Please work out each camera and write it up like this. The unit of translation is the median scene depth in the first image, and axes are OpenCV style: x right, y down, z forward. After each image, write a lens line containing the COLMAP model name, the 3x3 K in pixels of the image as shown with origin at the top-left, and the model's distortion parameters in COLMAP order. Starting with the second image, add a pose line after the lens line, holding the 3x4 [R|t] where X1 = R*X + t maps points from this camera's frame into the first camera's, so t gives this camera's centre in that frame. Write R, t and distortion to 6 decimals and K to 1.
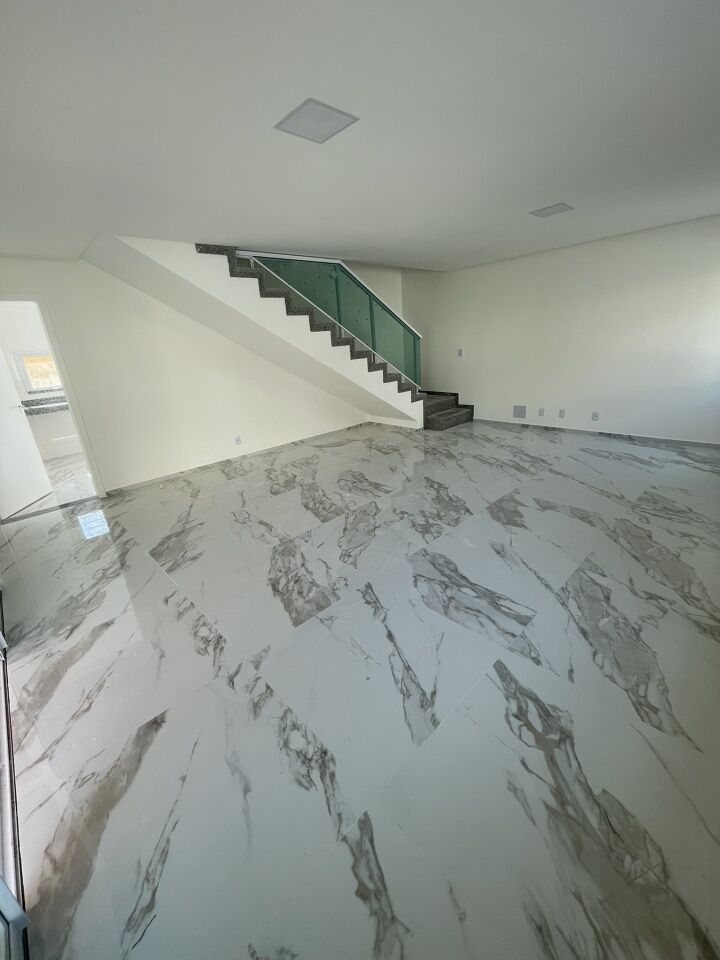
lens RADIAL K [[391.2, 0, 360.0], [0, 391.2, 480.0], [0, 0, 1]] dist [-0.000861, -0.000578]
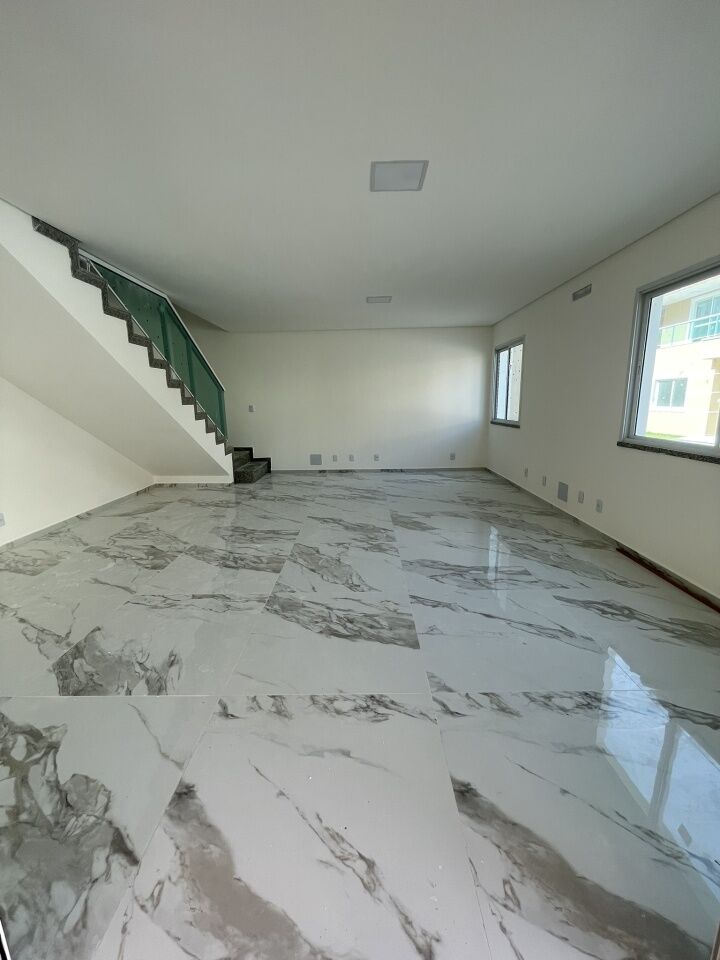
lens RADIAL K [[391.2, 0, 360.0], [0, 391.2, 480.0], [0, 0, 1]] dist [-0.000861, -0.000578]
pose [[0.689443, -0.082288, 0.719651, -0.629123], [0.212527, 0.972779, -0.092374, 0.030839], [-0.692460, 0.216632, 0.688164, 0.263166]]
